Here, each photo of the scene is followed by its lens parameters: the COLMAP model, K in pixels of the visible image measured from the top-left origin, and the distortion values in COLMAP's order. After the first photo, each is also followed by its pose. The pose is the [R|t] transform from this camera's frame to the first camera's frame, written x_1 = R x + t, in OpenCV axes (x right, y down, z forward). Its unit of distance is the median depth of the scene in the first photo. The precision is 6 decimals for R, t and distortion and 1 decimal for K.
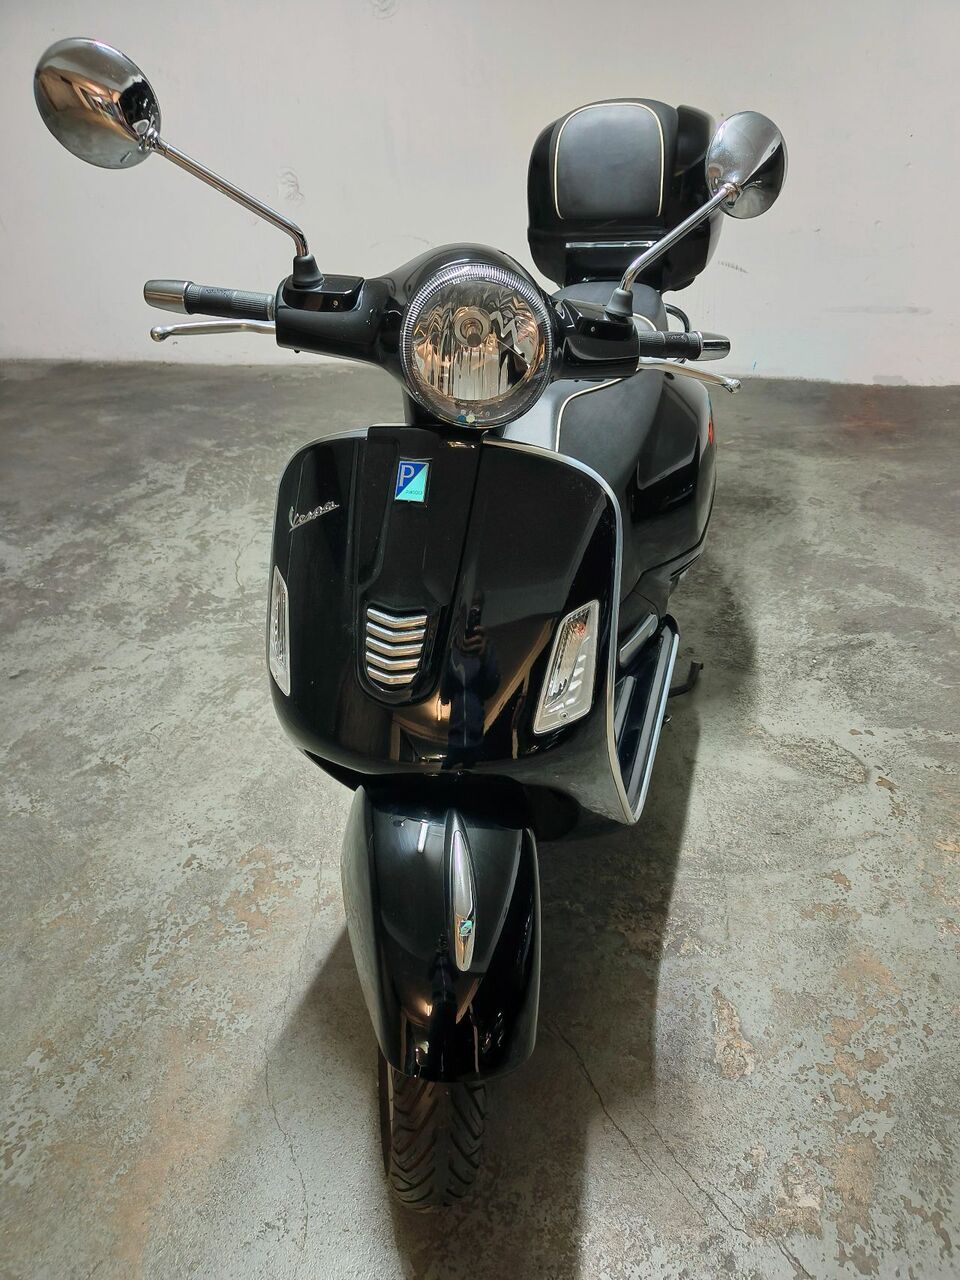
lens RADIAL K [[787.4, 0, 482.9], [0, 787.4, 720.4], [0, 0, 1]] dist [-0.002035, 0.000158]
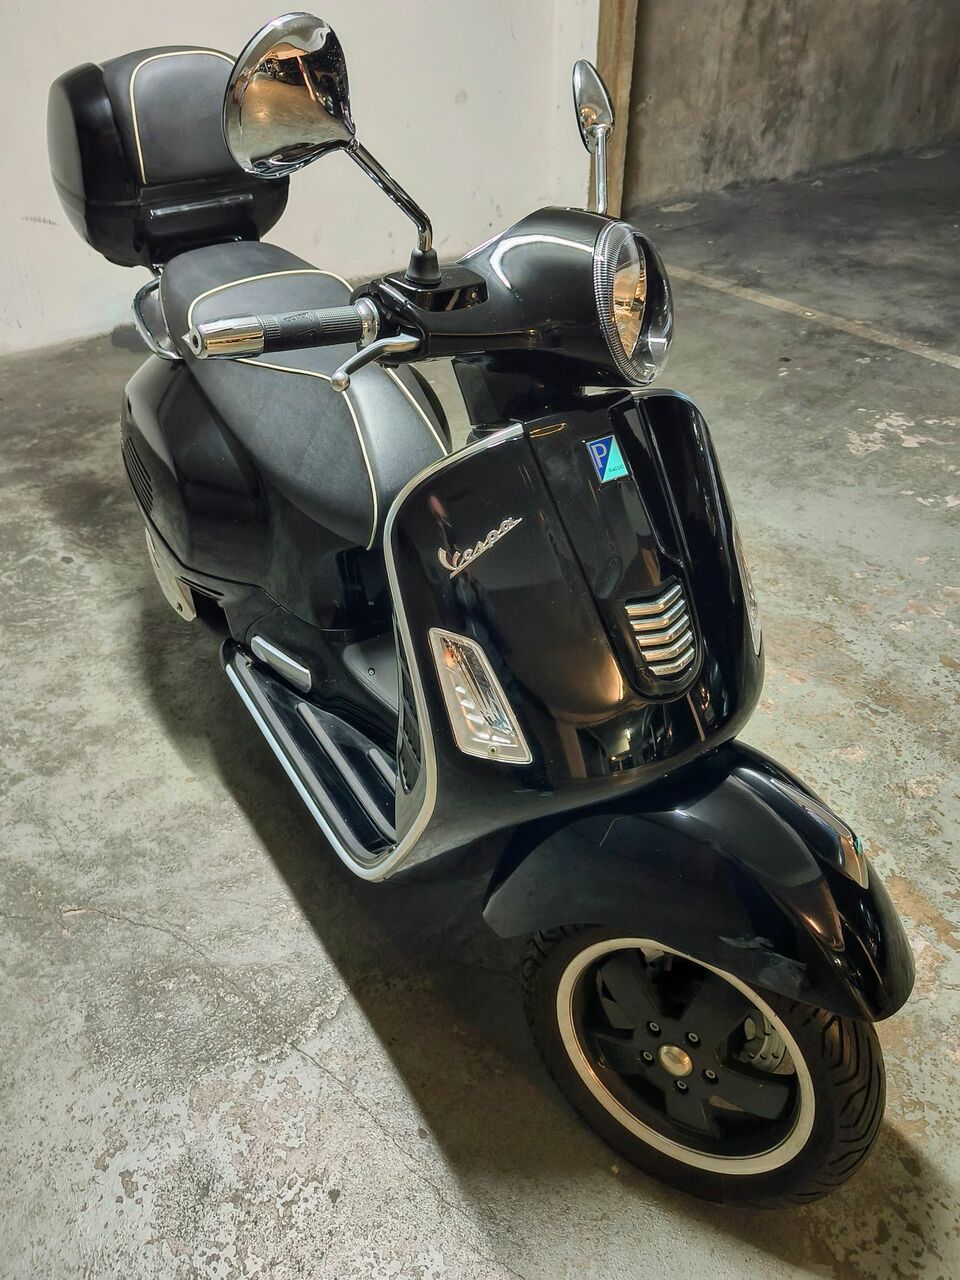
lens RADIAL K [[924.2, 0, 480.0], [0, 924.2, 640.0], [0, 0, 1]] dist [0.007493, 0.004714]
pose [[0.669693, -0.425680, 0.608529, -0.659065], [0.474355, 0.875668, 0.090517, -0.204298], [-0.571401, 0.228040, 0.788352, 0.208195]]
